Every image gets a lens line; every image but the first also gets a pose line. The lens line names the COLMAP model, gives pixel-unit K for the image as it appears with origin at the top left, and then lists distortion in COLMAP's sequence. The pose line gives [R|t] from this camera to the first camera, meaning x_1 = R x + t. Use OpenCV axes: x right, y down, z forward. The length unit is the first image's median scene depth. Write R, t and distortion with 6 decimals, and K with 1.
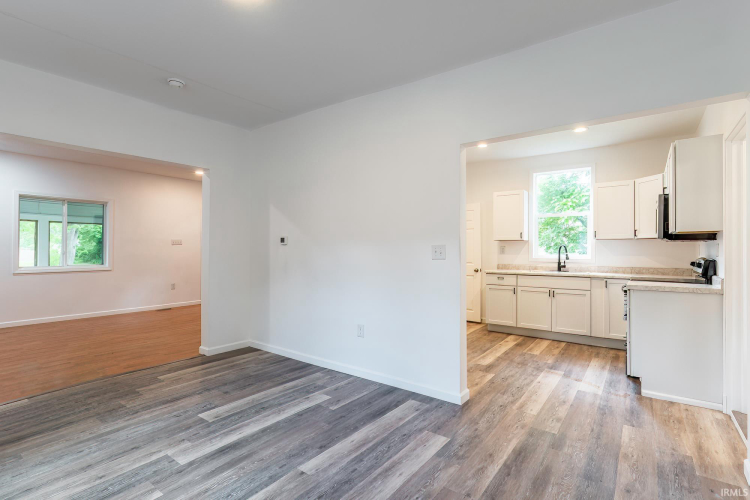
lens RADIAL K [[362.7, 0, 377.5], [0, 362.7, 249.0], [0, 0, 1]] dist [-0.000382, -0.000601]
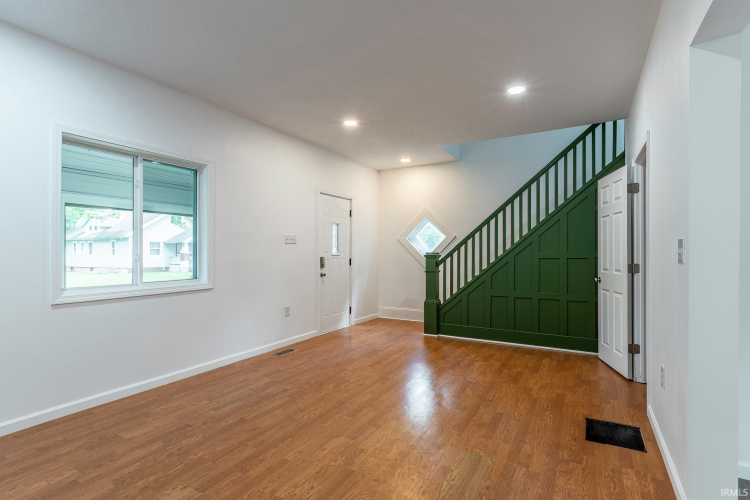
lens RADIAL K [[367.8, 0, 375.0], [0, 367.8, 250.0], [0, 0, 1]] dist [-0.001137, -0.000043]
pose [[0.994188, -0.003738, 0.107597, -1.217036], [0.004095, 0.999987, -0.003101, 0.004591], [-0.107584, 0.003524, 0.994190, 0.926249]]
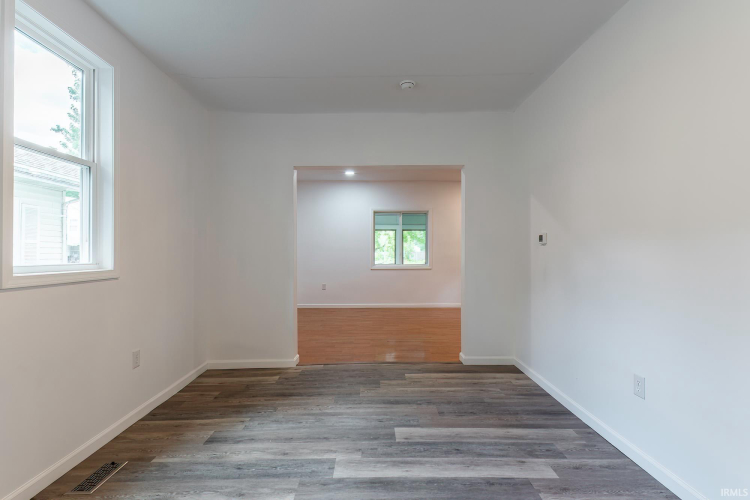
lens RADIAL K [[362.7, 0, 377.5], [0, 362.7, 249.0], [0, 0, 1]] dist [-0.000382, -0.000601]
pose [[0.605670, -0.007226, -0.795683, 0.198696], [0.003226, 0.999973, -0.006626, 0.002500], [0.795710, 0.001446, 0.605677, 0.352723]]
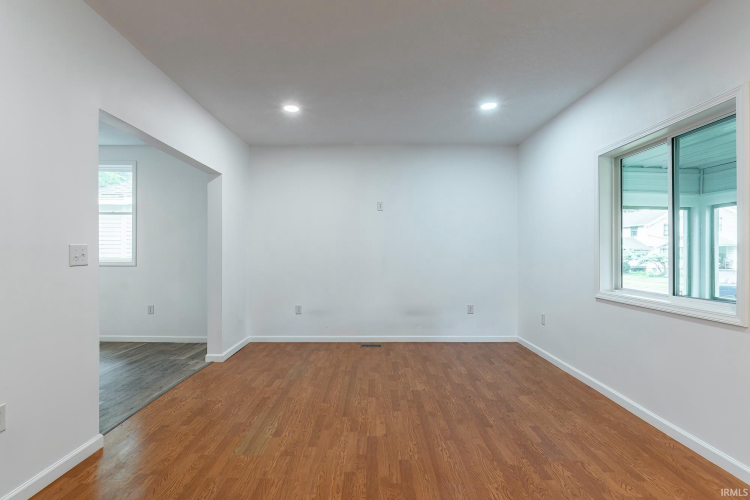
lens RADIAL K [[352.7, 0, 372.7], [0, 352.7, 250.7], [0, 0, 1]] dist [-0.000691, -0.000446]
pose [[-0.808860, -0.007827, -0.587950, -0.722951], [-0.003057, 0.999954, -0.009106, -0.000612], [0.587994, -0.005568, -0.808846, 2.353404]]
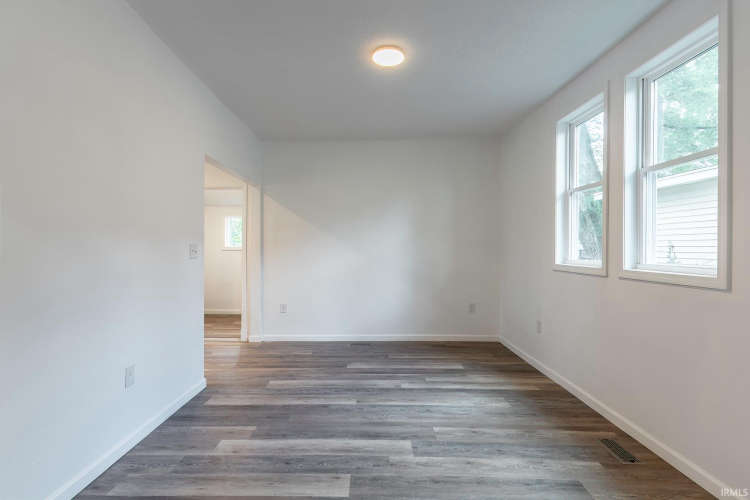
lens RADIAL K [[362.2, 0, 361.0], [0, 362.2, 248.3], [0, 0, 1]] dist [0.000934, 0.000006]
pose [[-0.567499, -0.005817, 0.823354, -0.945189], [-0.008969, 0.999959, 0.000883, -0.005571], [-0.823325, -0.006883, -0.567528, 1.213952]]
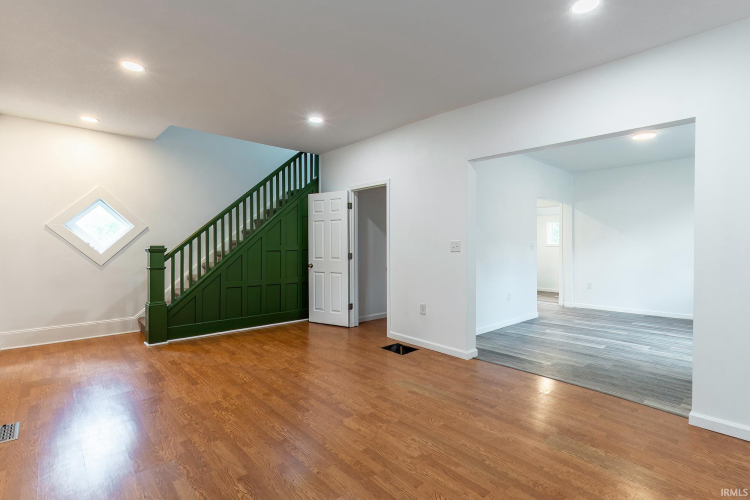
lens RADIAL K [[360.7, 0, 377.7], [0, 360.7, 242.1], [0, 0, 1]] dist [-0.001249, -0.000037]
pose [[0.192158, 0.003480, 0.981358, -2.013824], [-0.005959, 0.999979, -0.002379, -0.005536], [-0.981346, -0.005391, 0.192175, 1.488536]]
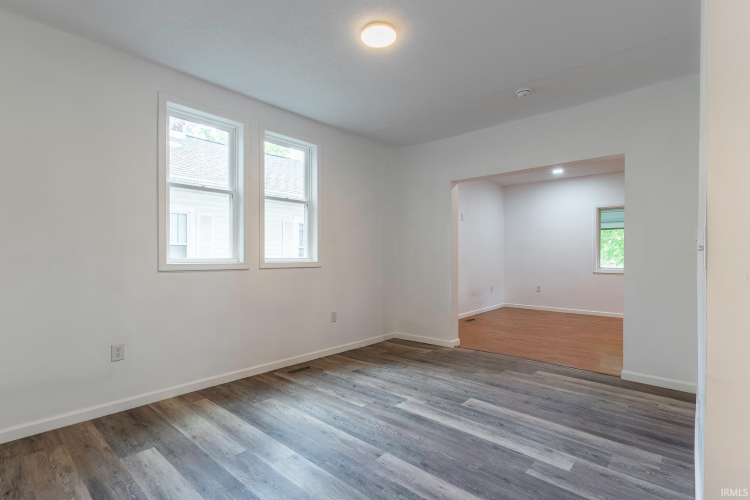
lens RADIAL K [[363.2, 0, 375.0], [0, 363.2, 250.0], [0, 0, 1]] dist [-0.000897, -0.000715]
pose [[-0.099369, -0.015946, -0.994923, 0.574735], [0.000541, 0.999871, -0.016079, 0.019612], [0.995051, -0.002136, -0.099348, 0.726420]]
